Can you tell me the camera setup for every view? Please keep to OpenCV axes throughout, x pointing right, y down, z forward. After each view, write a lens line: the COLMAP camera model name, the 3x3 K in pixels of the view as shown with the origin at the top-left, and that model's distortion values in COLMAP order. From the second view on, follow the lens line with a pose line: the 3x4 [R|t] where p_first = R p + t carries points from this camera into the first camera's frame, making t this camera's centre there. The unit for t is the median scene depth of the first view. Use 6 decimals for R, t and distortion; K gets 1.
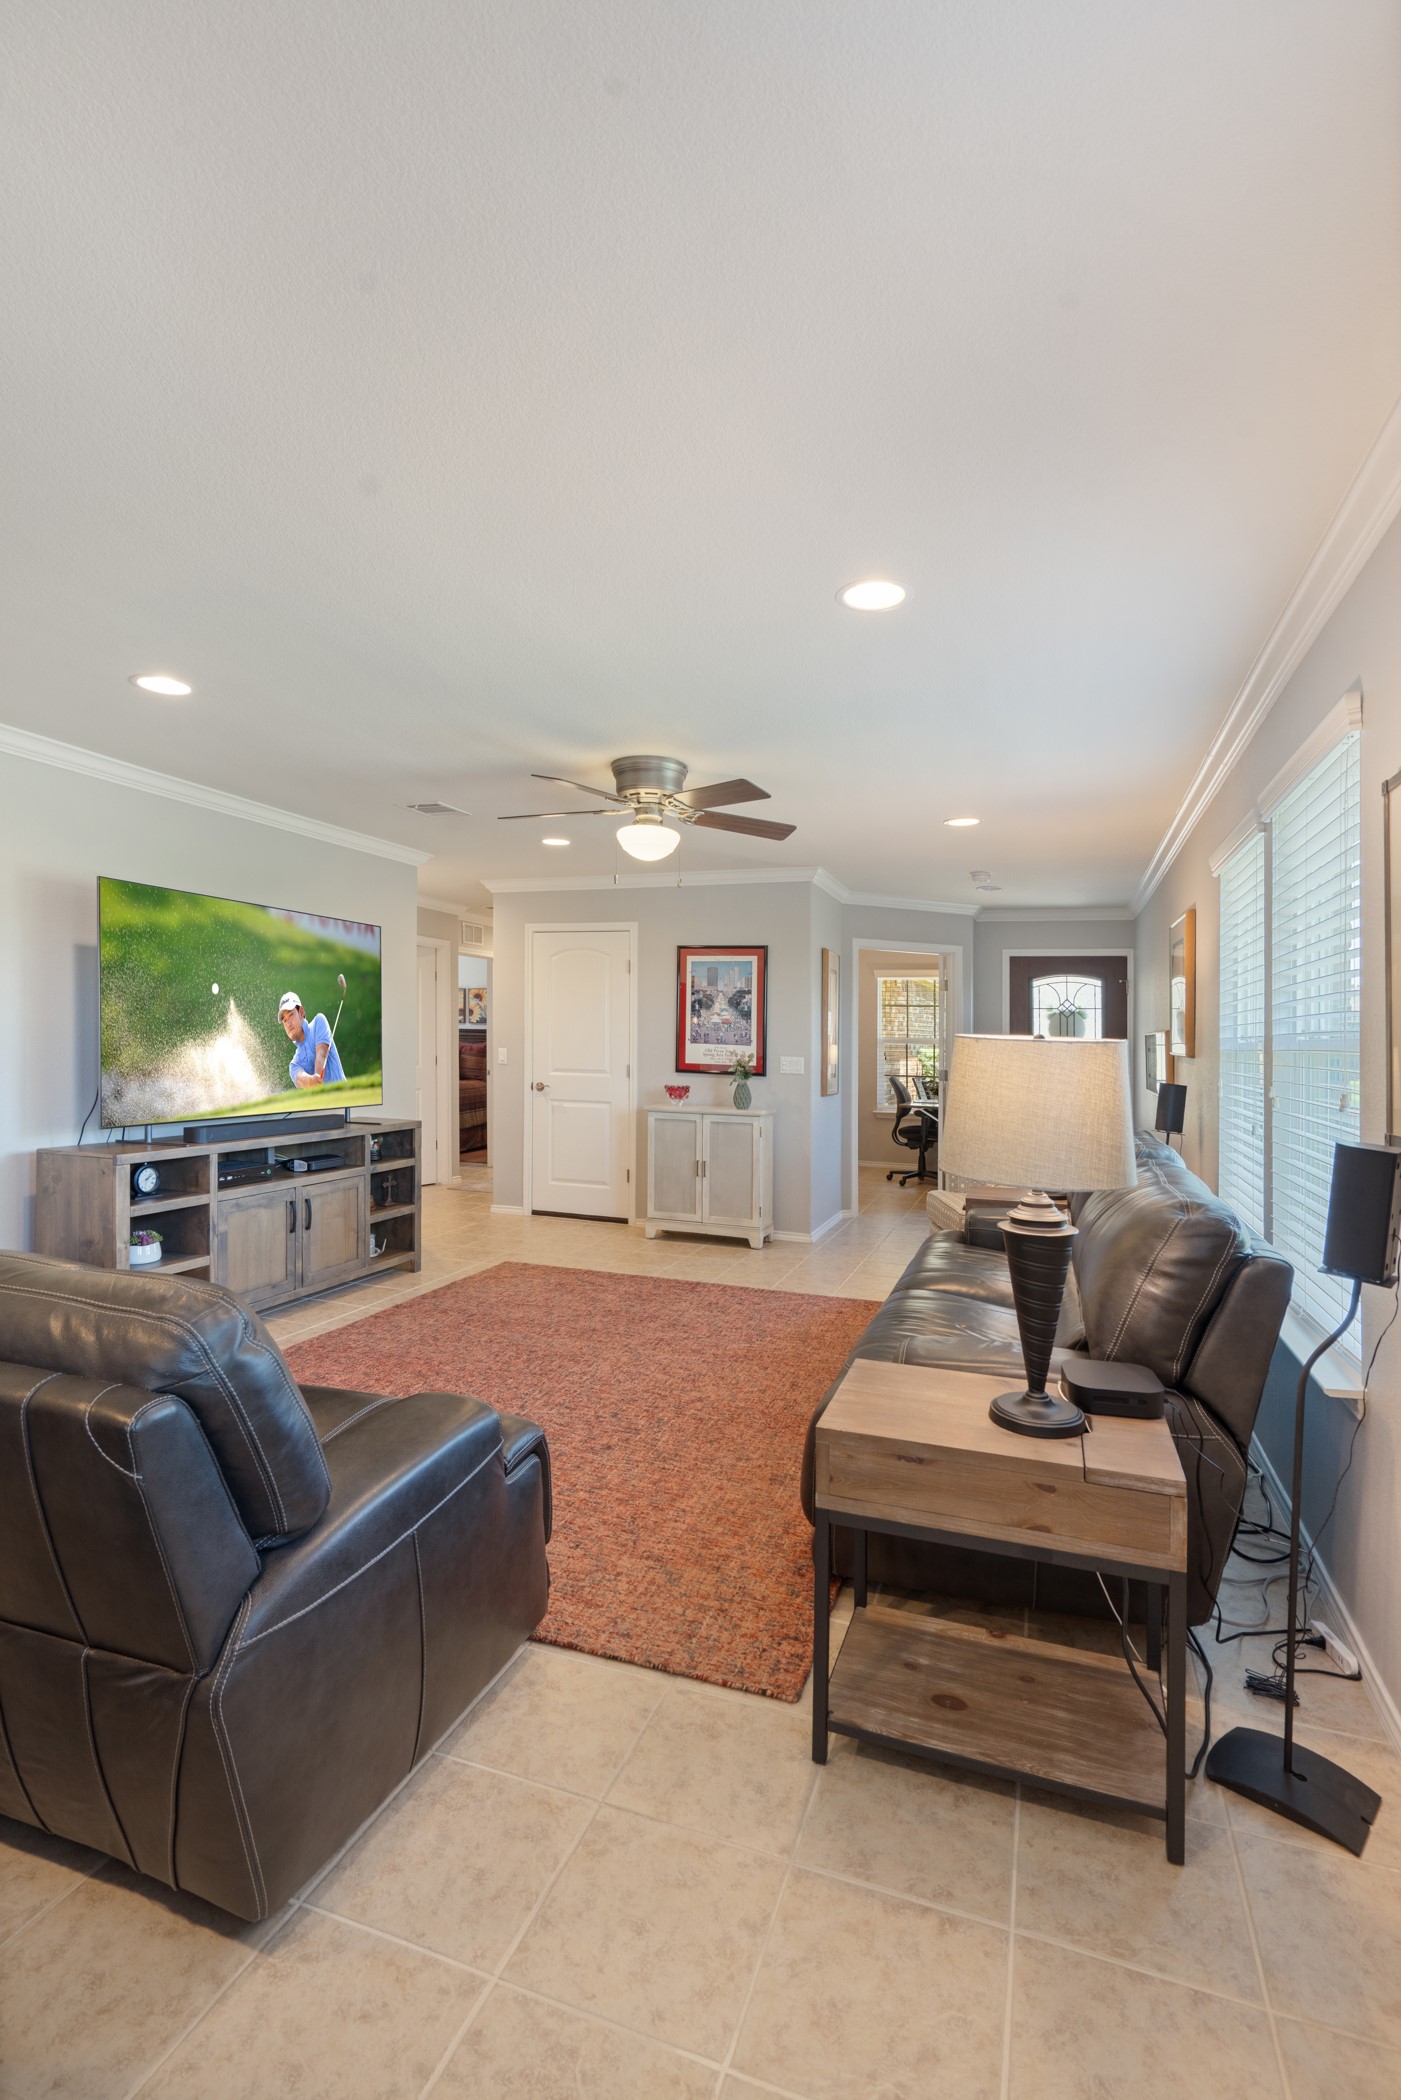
lens RADIAL K [[971.1, 0, 694.3], [0, 971.1, 1015.3], [0, 0, 1]] dist [0.010332, -0.001497]
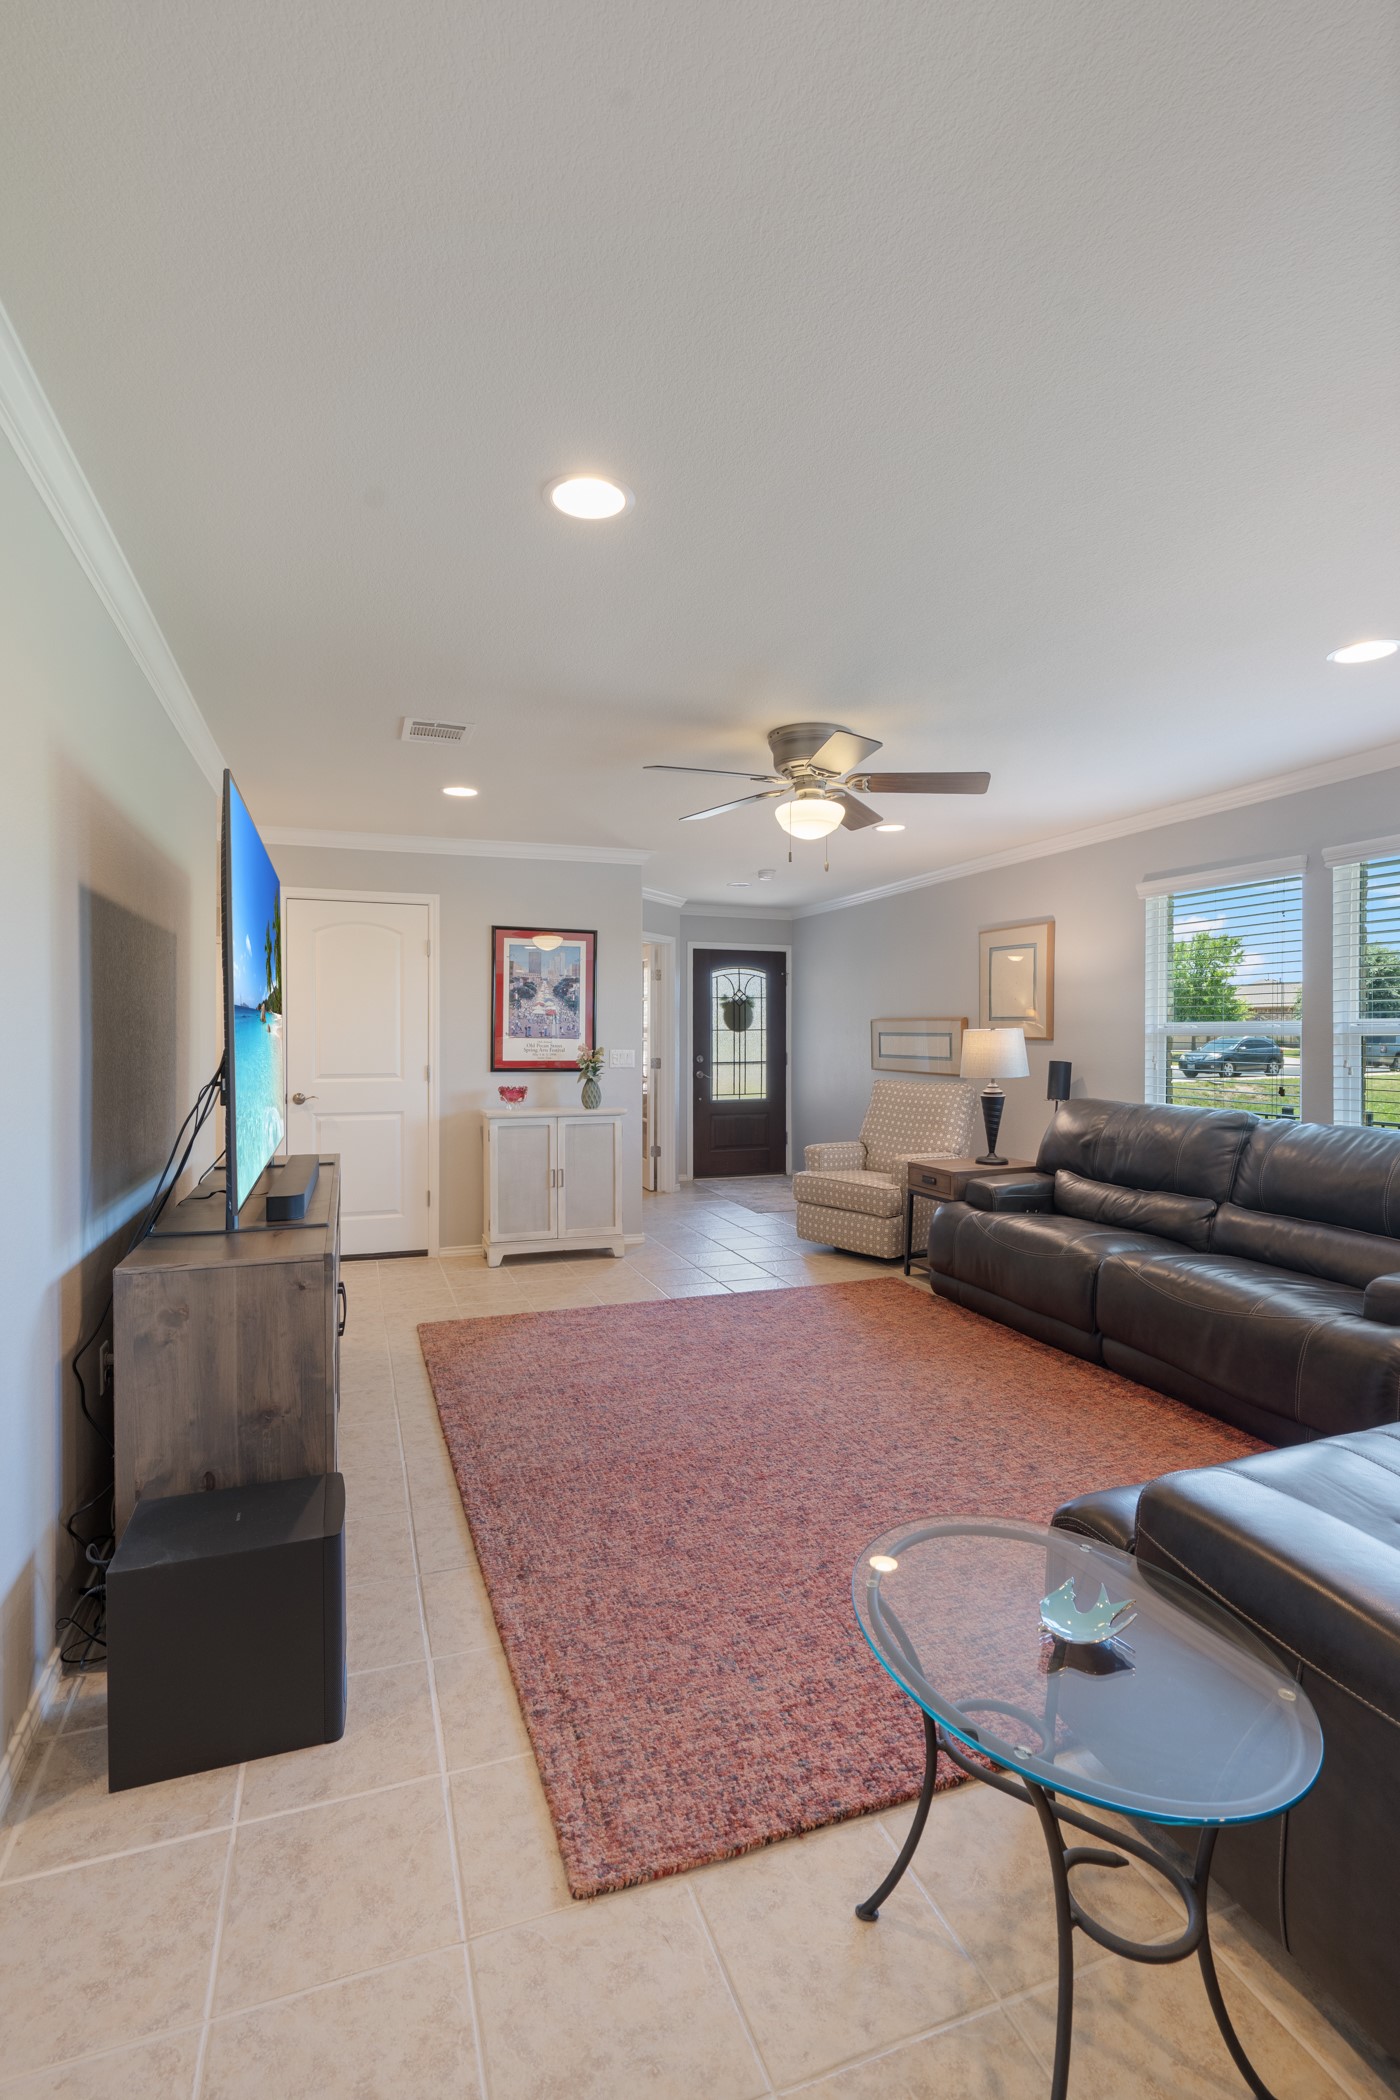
lens RADIAL K [[971.1, 0, 682.8], [0, 971.1, 1014.2], [0, 0, 1]] dist [0.010332, -0.001497]
pose [[0.771388, -0.009495, 0.636295, -0.643787], [-0.001117, 0.999867, 0.016275, -0.010223], [-0.636364, -0.013265, 0.771275, 0.328400]]
